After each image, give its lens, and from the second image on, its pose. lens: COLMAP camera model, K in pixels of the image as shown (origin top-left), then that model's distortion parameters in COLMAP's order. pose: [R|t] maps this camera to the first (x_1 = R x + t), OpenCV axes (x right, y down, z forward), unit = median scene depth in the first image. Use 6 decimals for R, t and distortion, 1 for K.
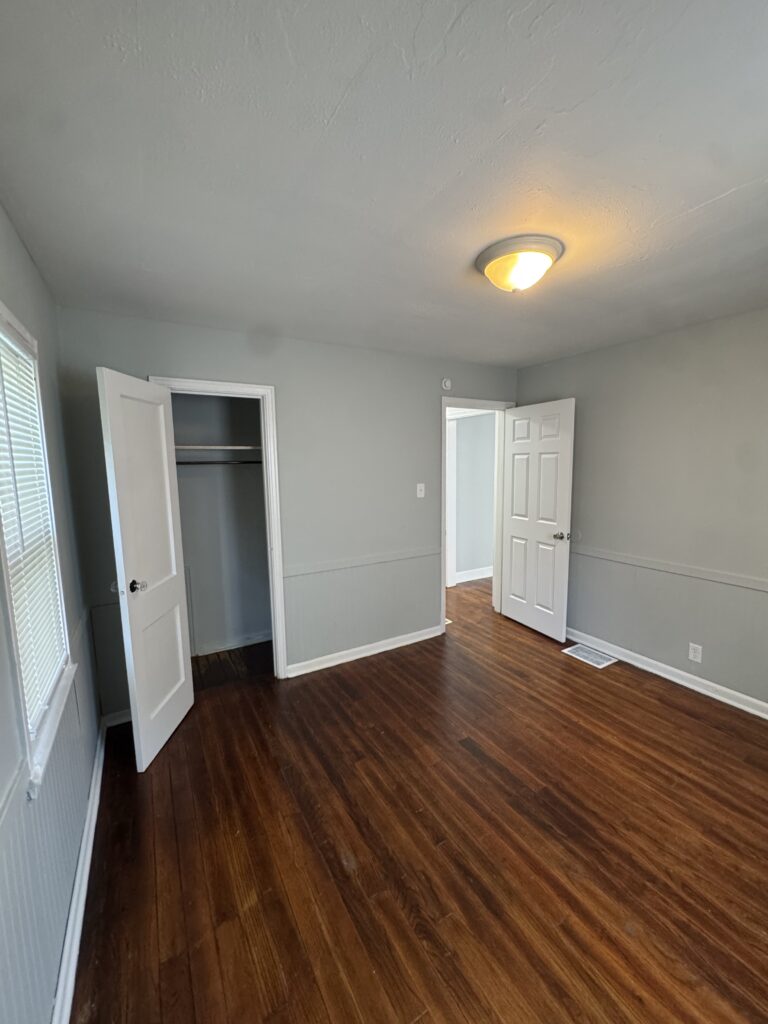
lens RADIAL K [[408.2, 0, 384.0], [0, 408.2, 512.0], [0, 0, 1]] dist [-0.001066, -0.000388]
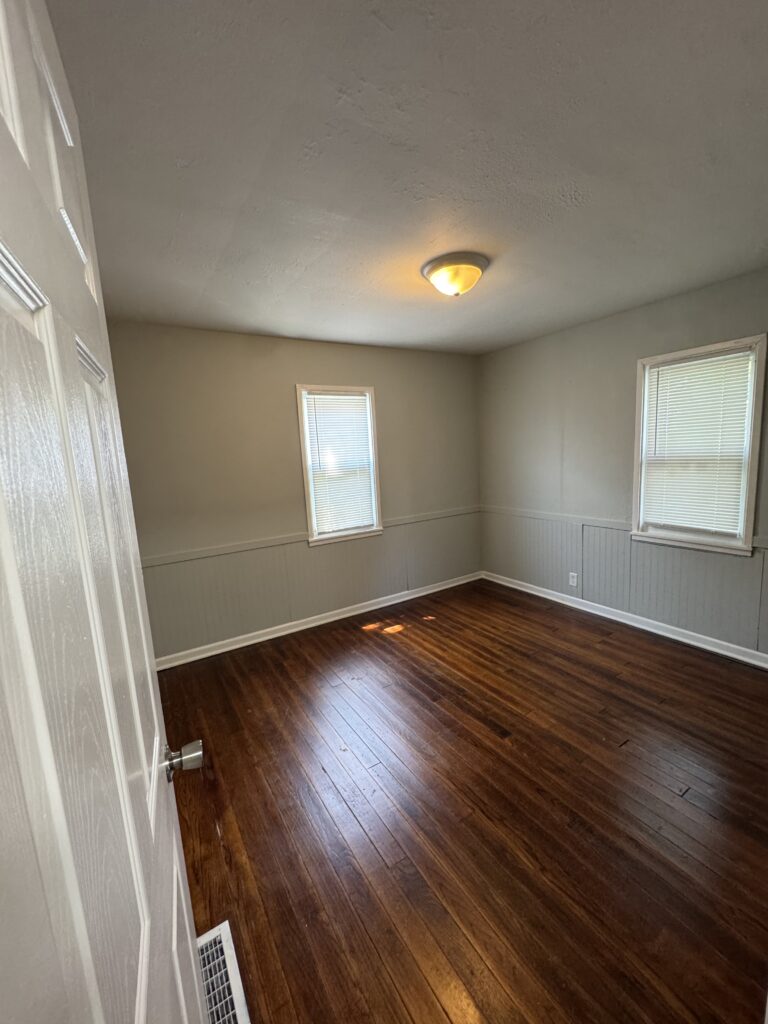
lens RADIAL K [[408.2, 0, 384.0], [0, 408.2, 512.0], [0, 0, 1]] dist [-0.001066, -0.000388]
pose [[-0.997300, 0.070731, -0.019753, 0.645805], [0.062818, 0.960965, 0.269444, -0.261121], [0.038040, 0.267476, -0.962813, 2.460451]]
